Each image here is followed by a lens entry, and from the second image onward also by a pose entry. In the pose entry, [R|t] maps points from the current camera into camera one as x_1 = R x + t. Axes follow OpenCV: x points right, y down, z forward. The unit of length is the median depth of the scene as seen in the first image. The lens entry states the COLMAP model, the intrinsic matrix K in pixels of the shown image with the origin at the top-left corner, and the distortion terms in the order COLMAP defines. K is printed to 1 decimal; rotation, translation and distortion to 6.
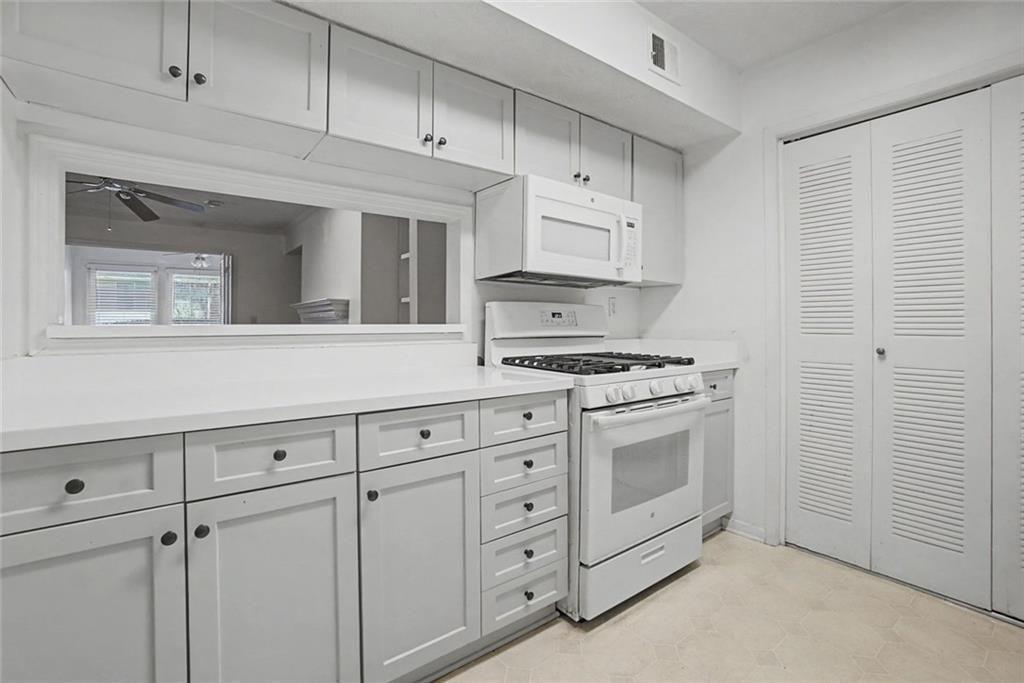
lens RADIAL K [[467.6, 0, 512.2], [0, 467.6, 320.3], [0, 0, 1]] dist [-0.043611, -0.000095]
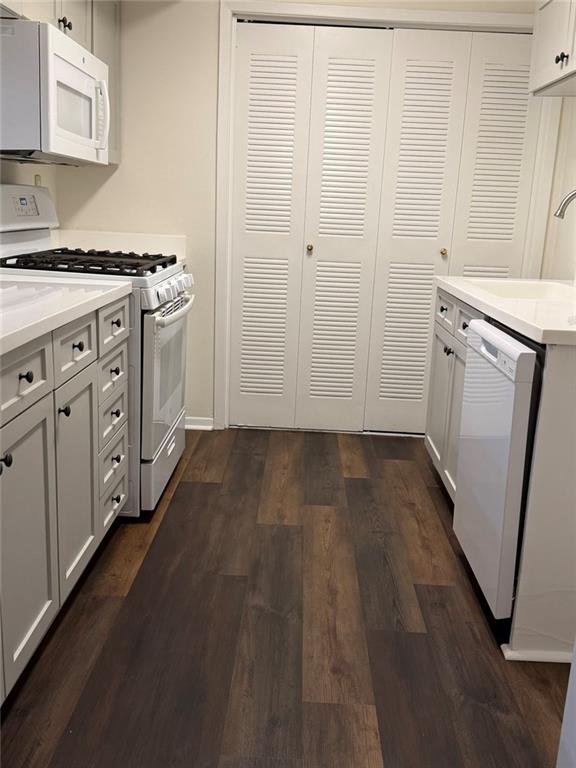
lens RADIAL K [[743.4, 0, 288.0], [0, 743.4, 384.0], [0, 0, 1]] dist [0.071055, -0.014470]
pose [[0.631218, -0.156212, 0.759711, -0.750090], [-0.053837, 0.968320, 0.243838, -0.057204], [-0.773735, -0.194816, 0.602811, -0.193352]]
